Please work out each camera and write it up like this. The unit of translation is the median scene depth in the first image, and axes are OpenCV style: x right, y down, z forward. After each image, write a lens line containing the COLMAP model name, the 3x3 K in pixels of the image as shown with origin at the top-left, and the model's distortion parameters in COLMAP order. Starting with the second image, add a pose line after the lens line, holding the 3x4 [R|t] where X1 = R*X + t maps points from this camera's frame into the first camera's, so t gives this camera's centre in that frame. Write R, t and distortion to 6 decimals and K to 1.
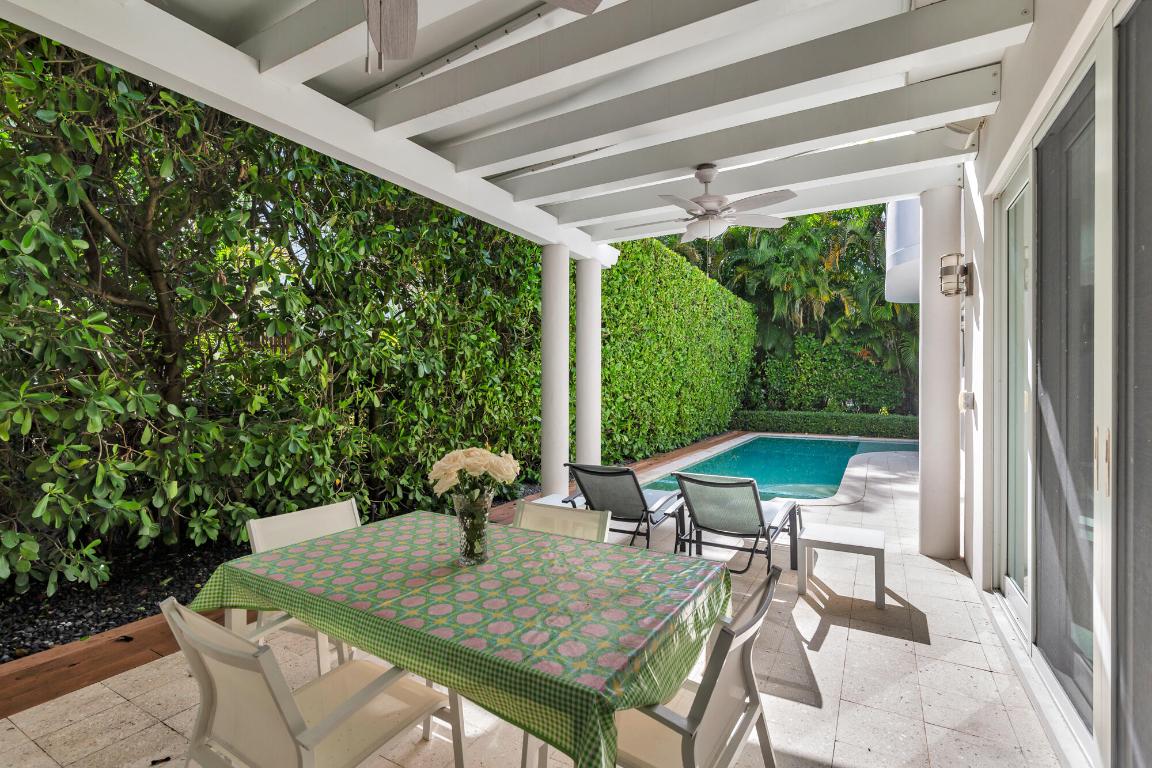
lens RADIAL K [[536.4, 0, 575.7], [0, 536.4, 384.4], [0, 0, 1]] dist [0.000485, -0.000293]
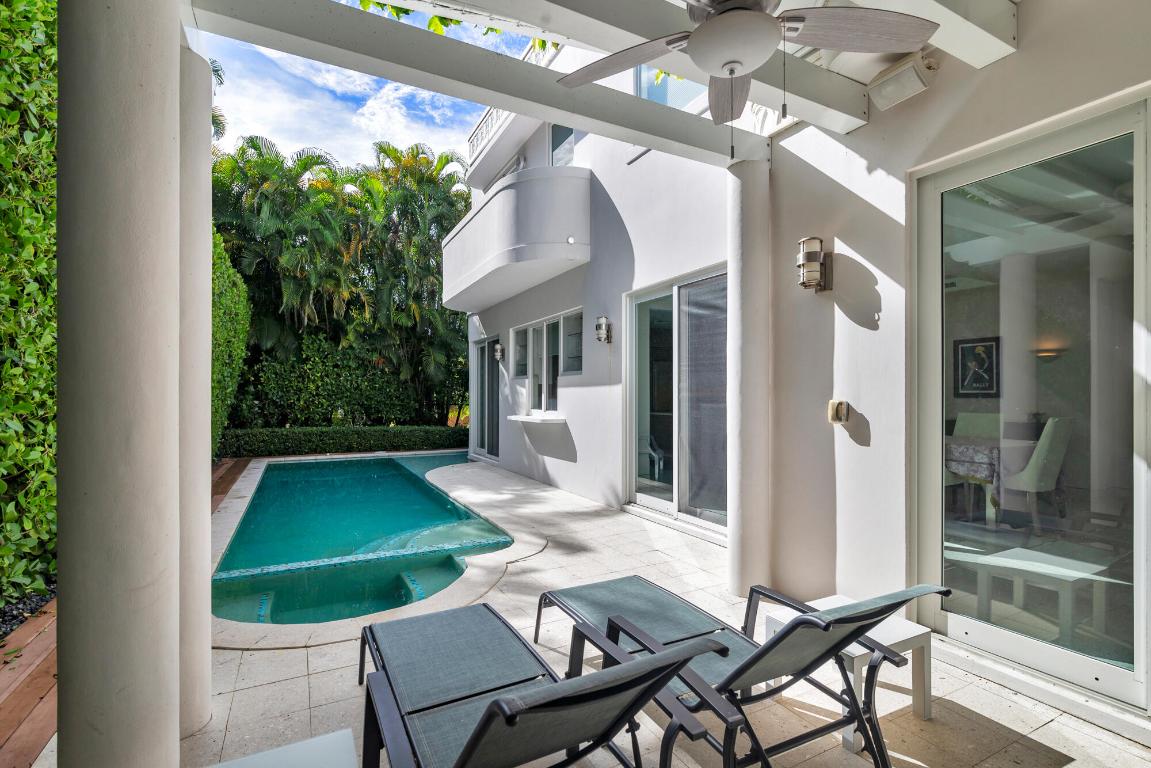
lens RADIAL K [[536.0, 0, 576.5], [0, 536.0, 393.5], [0, 0, 1]] dist [0.000485, -0.000293]
pose [[0.541377, 0.005096, 0.840765, -0.051230], [-0.002441, 0.999987, -0.004490, 0.001525], [-0.840776, 0.000378, 0.541382, 0.214790]]
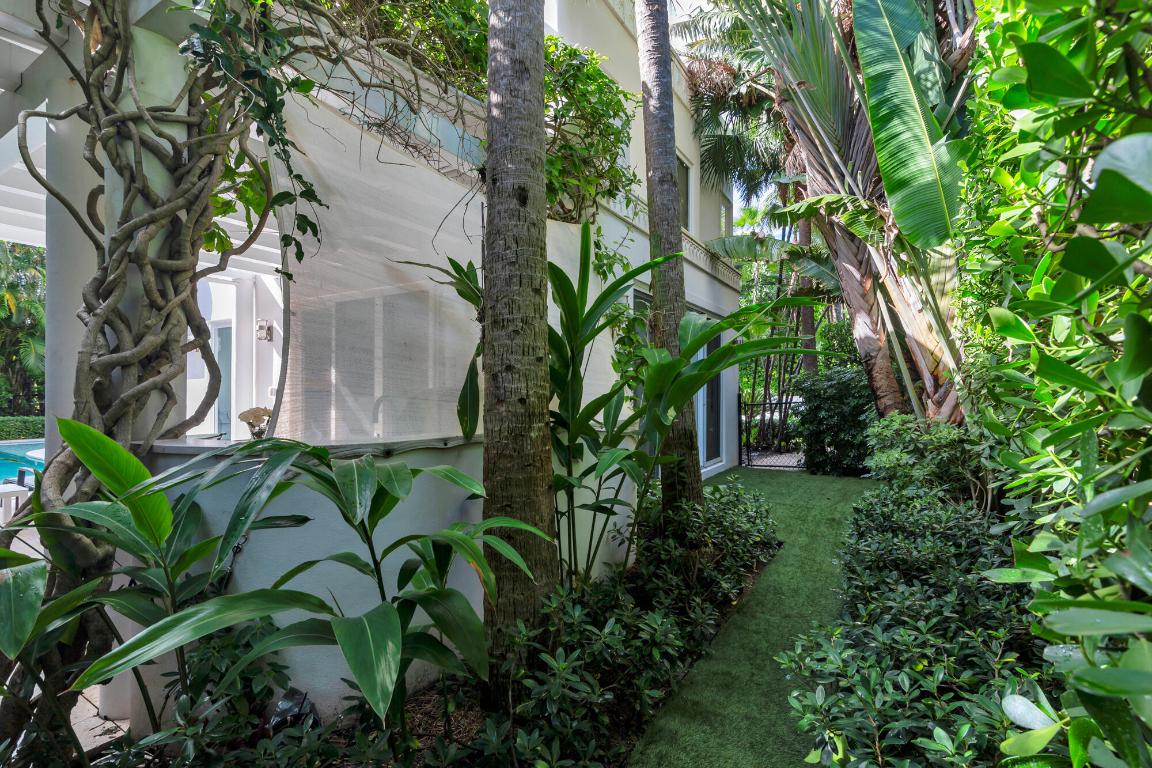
lens RADIAL K [[536.4, 0, 575.4], [0, 536.4, 385.5], [0, 0, 1]] dist [0.000485, -0.000293]
pose [[0.035570, 0.007157, 0.999342, -0.313699], [-0.004033, 0.999967, -0.007018, 0.003403], [-0.999359, -0.003781, 0.035598, -0.059007]]
